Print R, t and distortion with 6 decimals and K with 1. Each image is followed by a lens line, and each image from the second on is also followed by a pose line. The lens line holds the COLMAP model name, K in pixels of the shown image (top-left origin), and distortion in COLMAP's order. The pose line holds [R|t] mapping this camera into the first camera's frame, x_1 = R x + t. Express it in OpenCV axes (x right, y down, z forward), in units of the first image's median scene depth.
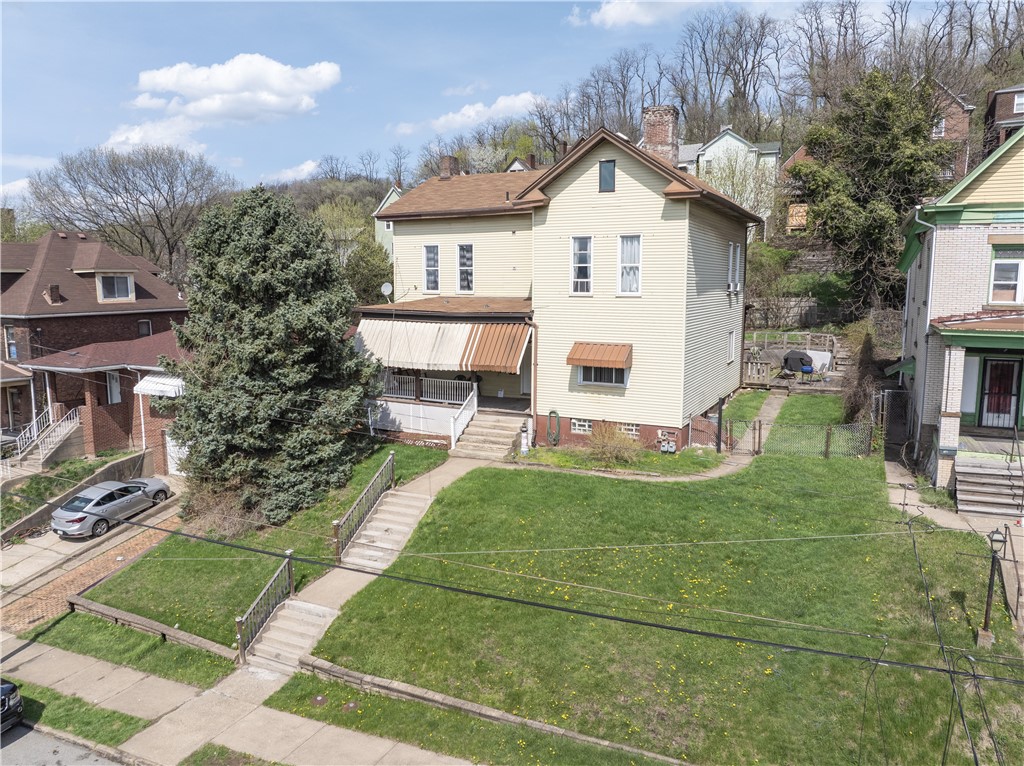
lens RADIAL K [[722.5, 0, 512.4], [0, 722.5, 381.6], [0, 0, 1]] dist [-0.030946, -0.010280]
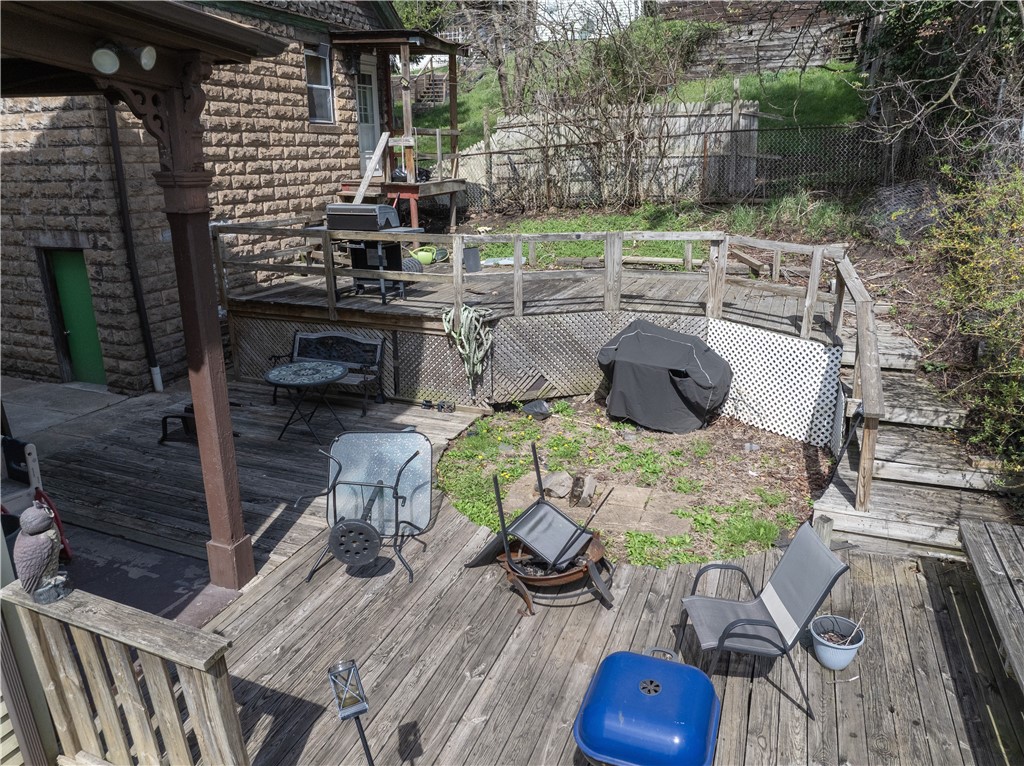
lens RADIAL K [[722.5, 0, 514.0], [0, 722.5, 380.9], [0, 0, 1]] dist [-0.030946, -0.010280]
pose [[0.995633, -0.030425, 0.088259, 0.506070], [0.015481, 0.986123, 0.165294, -0.092982], [-0.092063, -0.163206, 0.982287, 1.206768]]
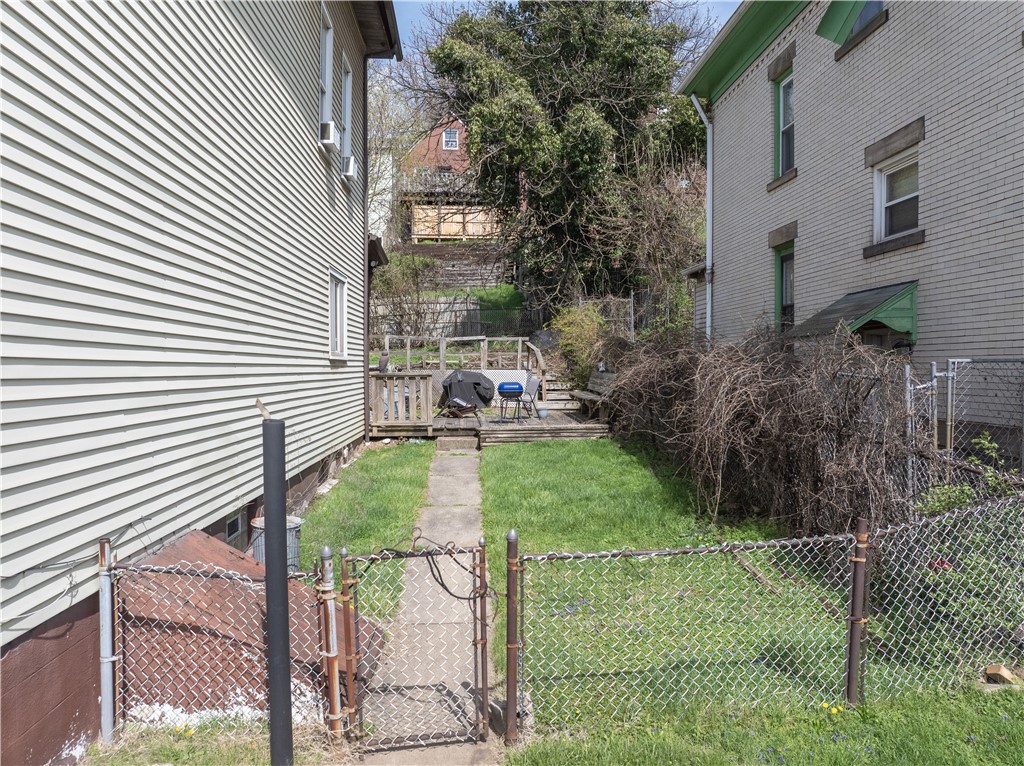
lens RADIAL K [[722.5, 0, 511.7], [0, 722.5, 378.7], [0, 0, 1]] dist [-0.030946, -0.010280]
pose [[0.866951, -0.005653, 0.498361, 0.245115], [0.067849, 0.991965, -0.106779, 0.032408], [-0.493753, 0.126386, 0.860369, 0.801926]]
